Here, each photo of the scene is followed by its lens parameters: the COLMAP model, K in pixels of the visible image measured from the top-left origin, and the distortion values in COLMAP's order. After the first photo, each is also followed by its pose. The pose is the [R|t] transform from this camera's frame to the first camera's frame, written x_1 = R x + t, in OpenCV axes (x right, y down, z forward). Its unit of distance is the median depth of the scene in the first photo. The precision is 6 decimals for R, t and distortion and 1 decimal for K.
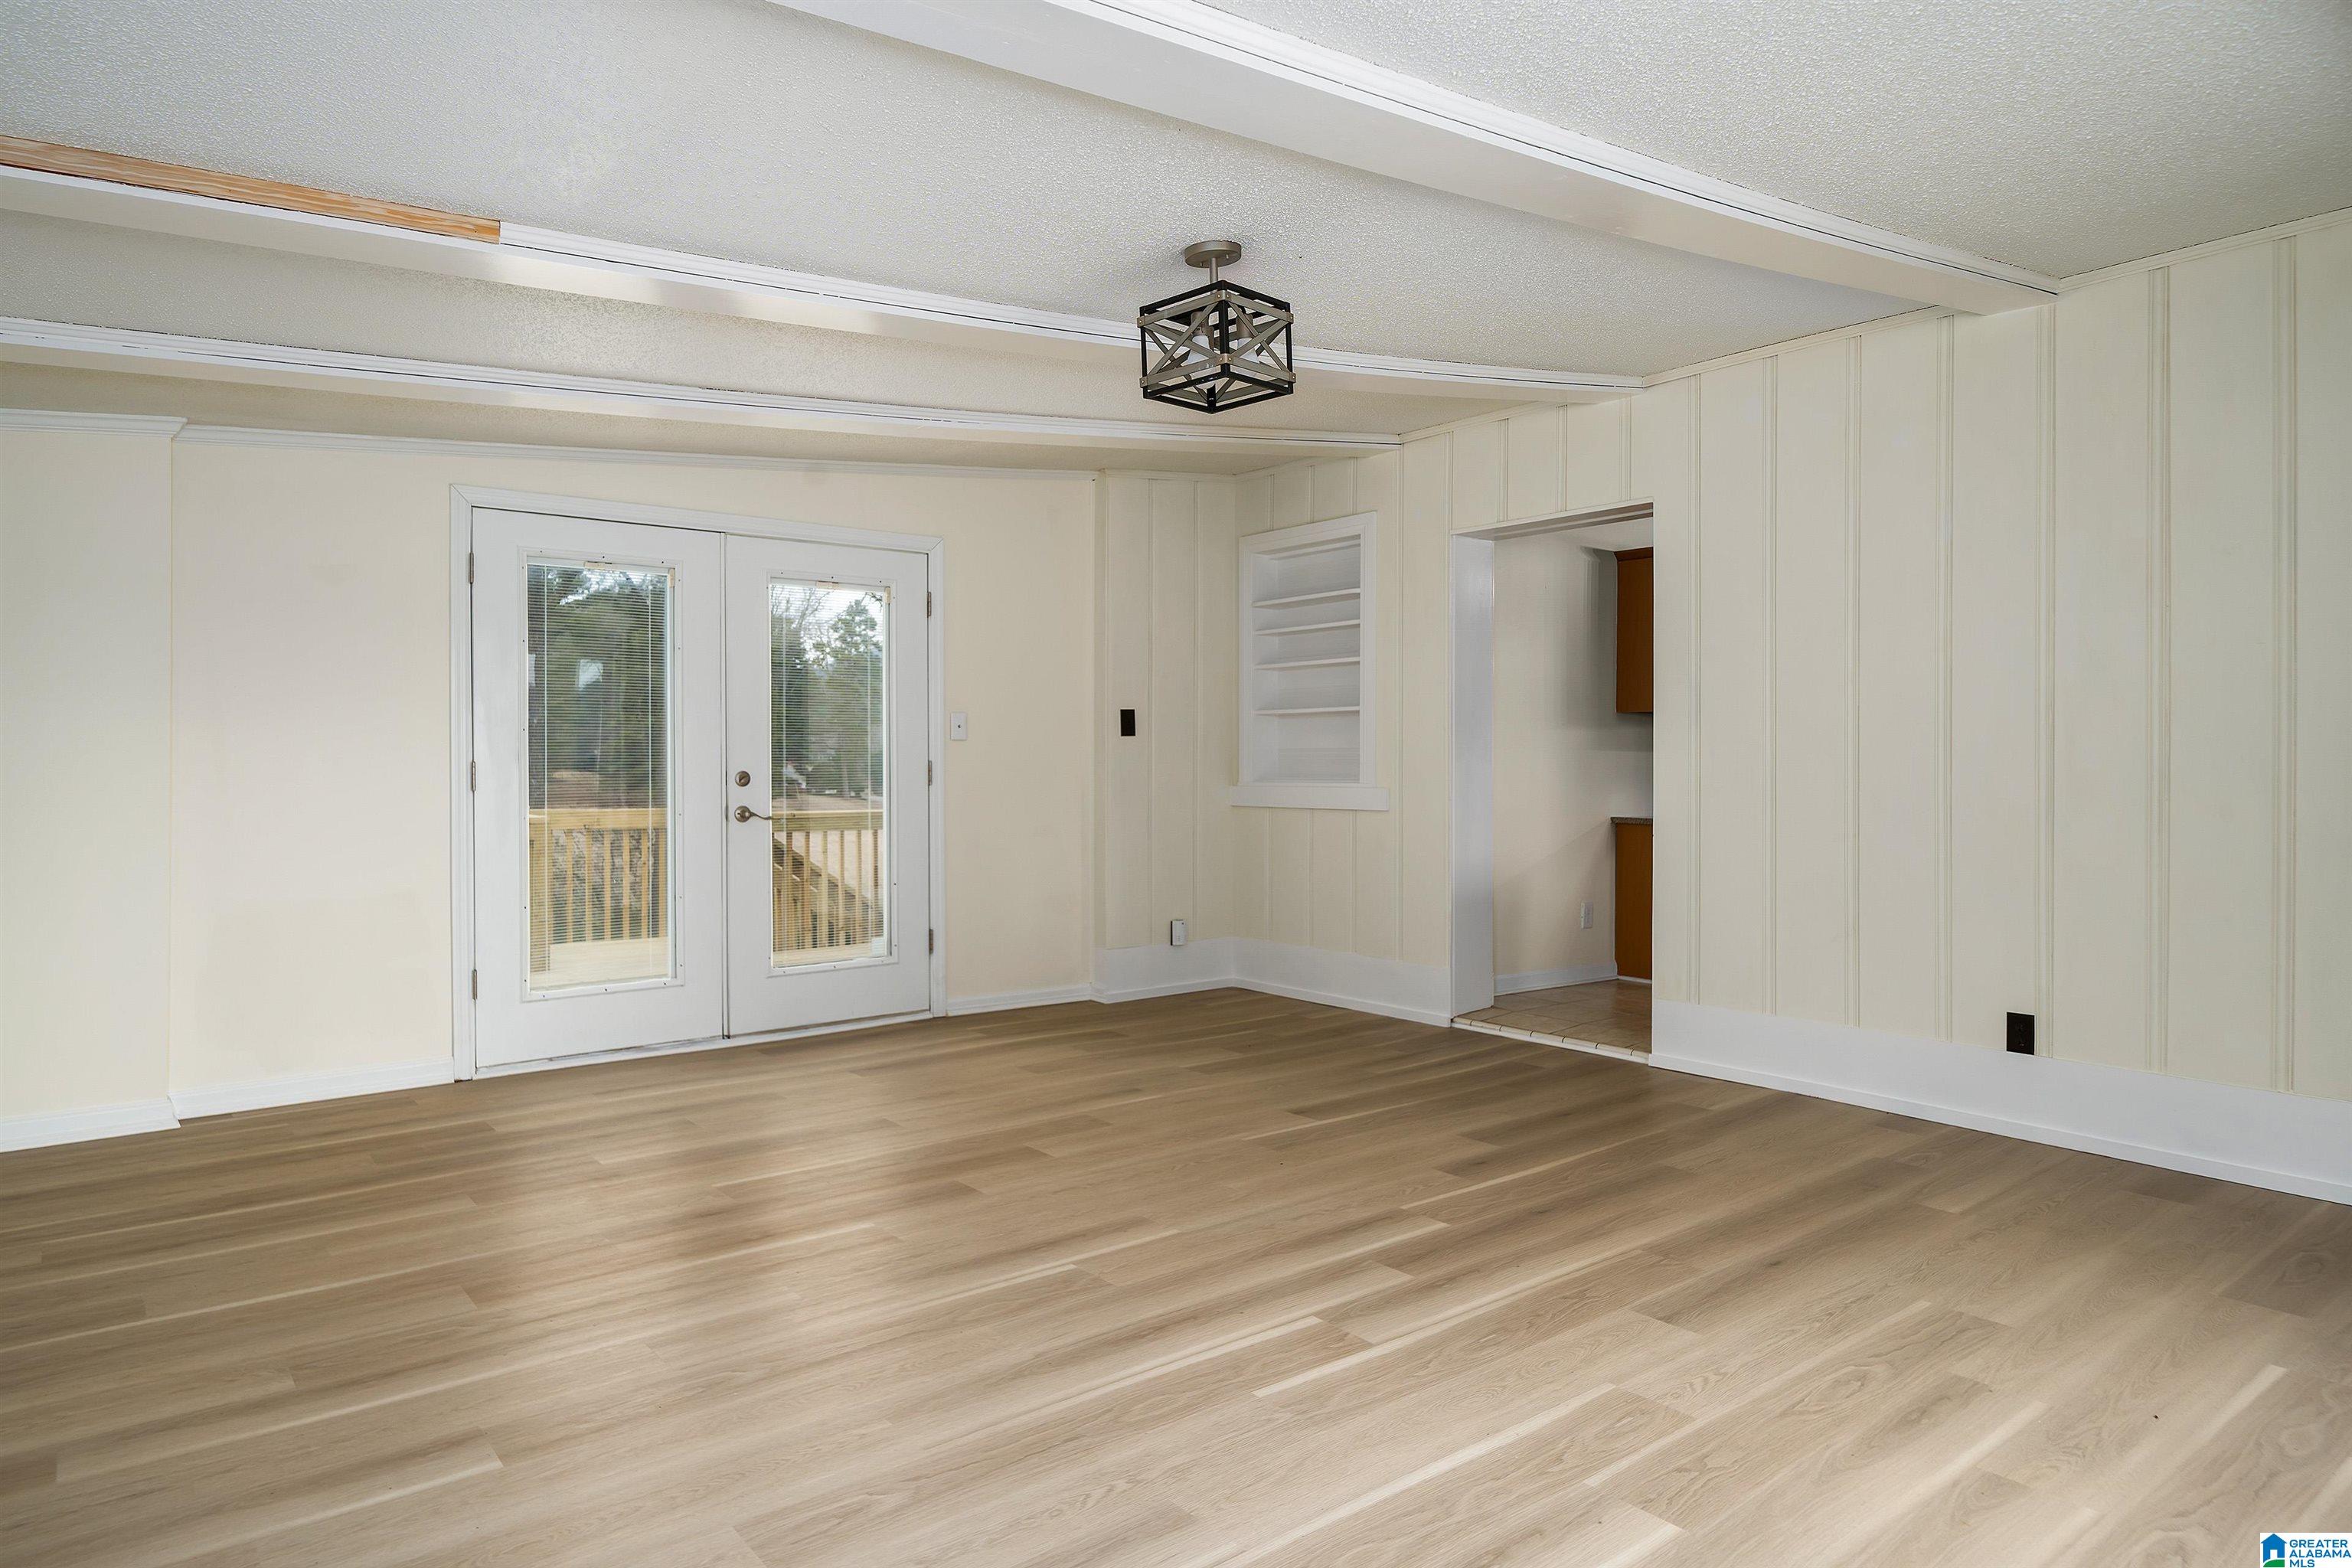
lens RADIAL K [[1365.7, 0, 1171.5], [0, 1365.7, 773.6], [0, 0, 1]] dist [0.003832, -0.000626]
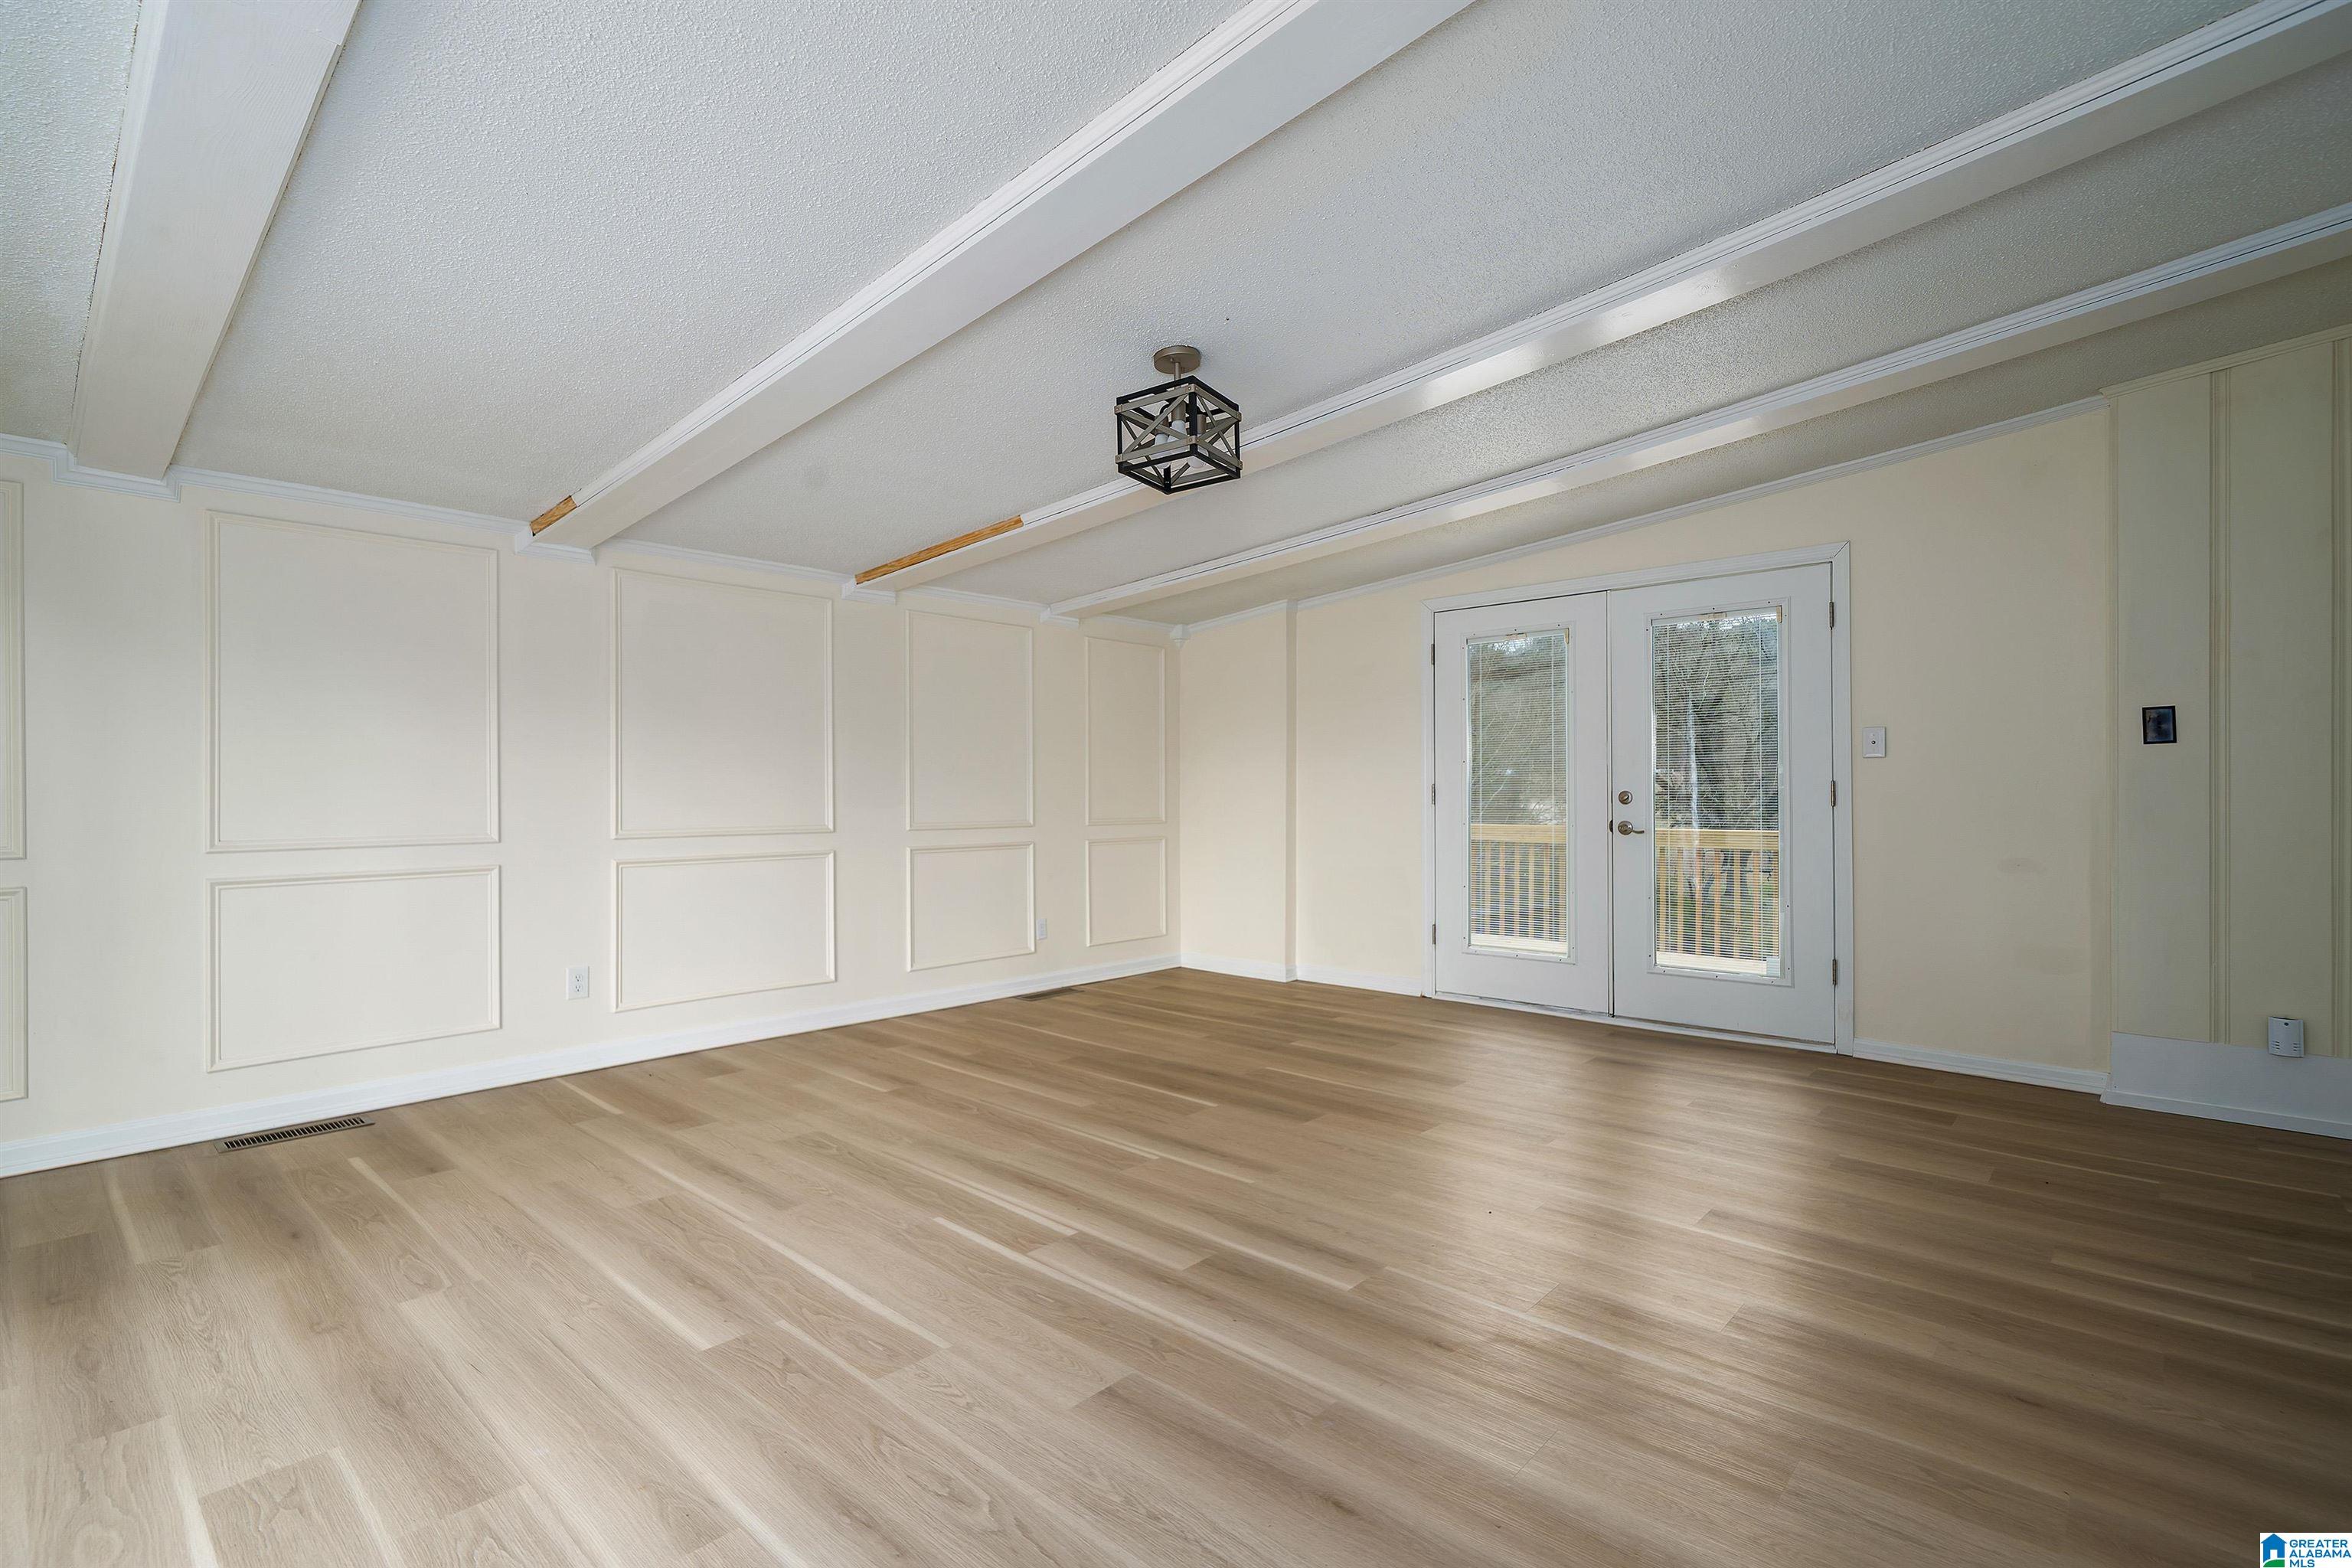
lens RADIAL K [[1100.9, 0, 1171.0], [0, 1100.9, 791.4], [0, 0, 1]] dist [-0.002872, 0.000108]
pose [[0.150196, 0.000676, -0.988656, 1.062733], [-0.006609, 0.999978, -0.000321, 0.002880], [0.988634, 0.006582, 0.150197, 0.910491]]
